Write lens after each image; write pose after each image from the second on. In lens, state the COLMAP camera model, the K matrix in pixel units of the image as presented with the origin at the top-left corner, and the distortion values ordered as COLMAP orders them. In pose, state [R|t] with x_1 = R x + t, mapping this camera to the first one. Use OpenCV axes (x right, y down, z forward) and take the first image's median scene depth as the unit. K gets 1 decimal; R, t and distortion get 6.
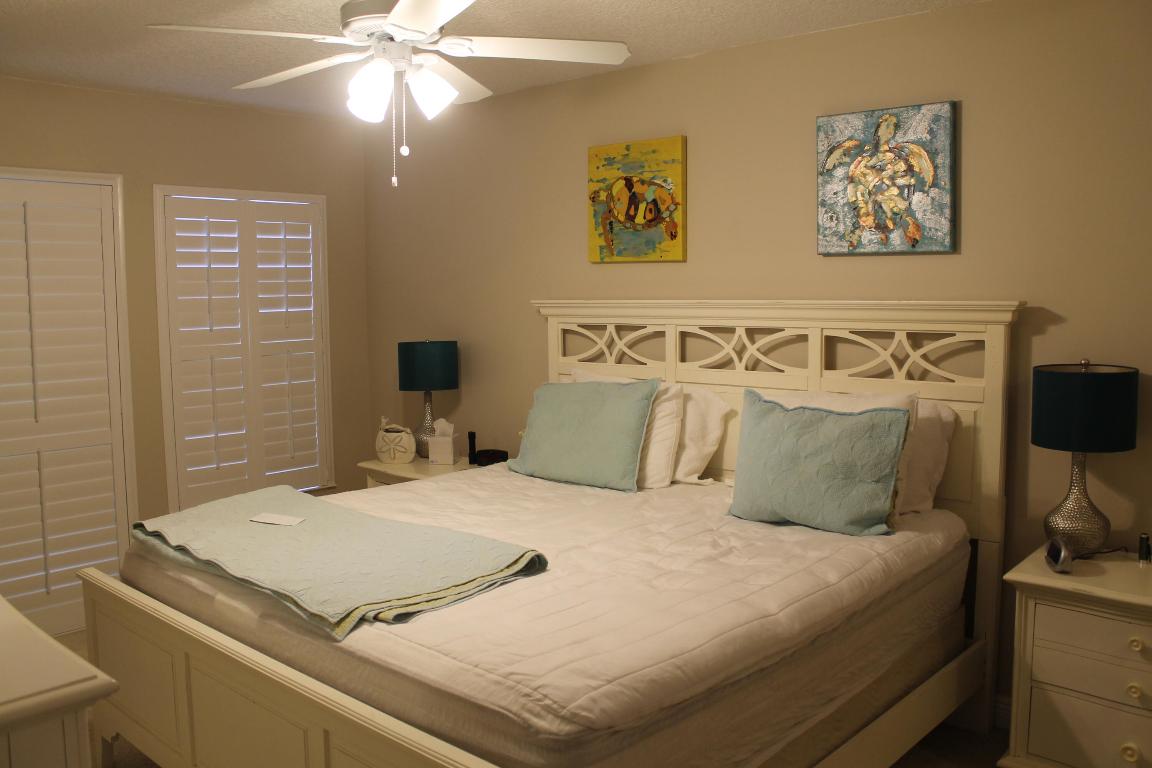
lens RADIAL K [[972.9, 0, 568.8], [0, 972.9, 384.3], [0, 0, 1]] dist [-0.163224, 0.160166]
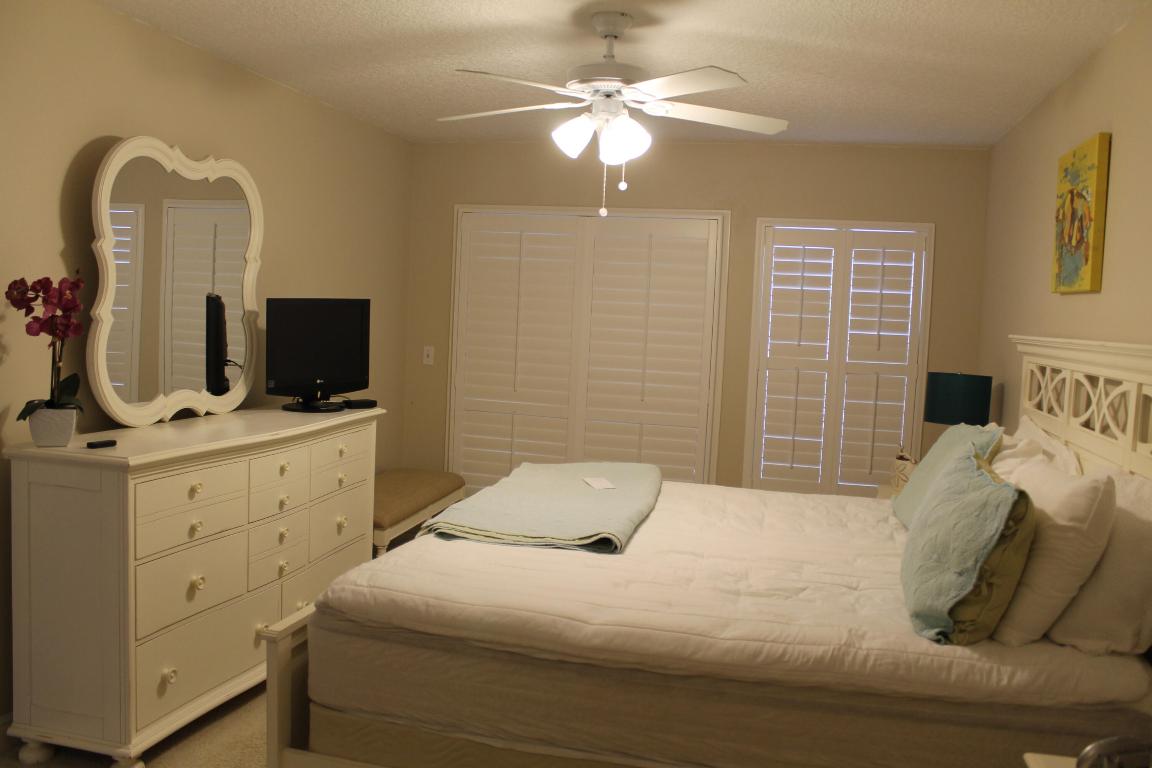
lens RADIAL K [[972.9, 0, 568.8], [0, 972.9, 384.3], [0, 0, 1]] dist [-0.163224, 0.160166]
pose [[0.472075, 0.100220, -0.875843, 0.574367], [-0.131947, 0.990358, 0.042204, -0.026411], [0.871628, 0.095641, 0.480747, 0.251803]]
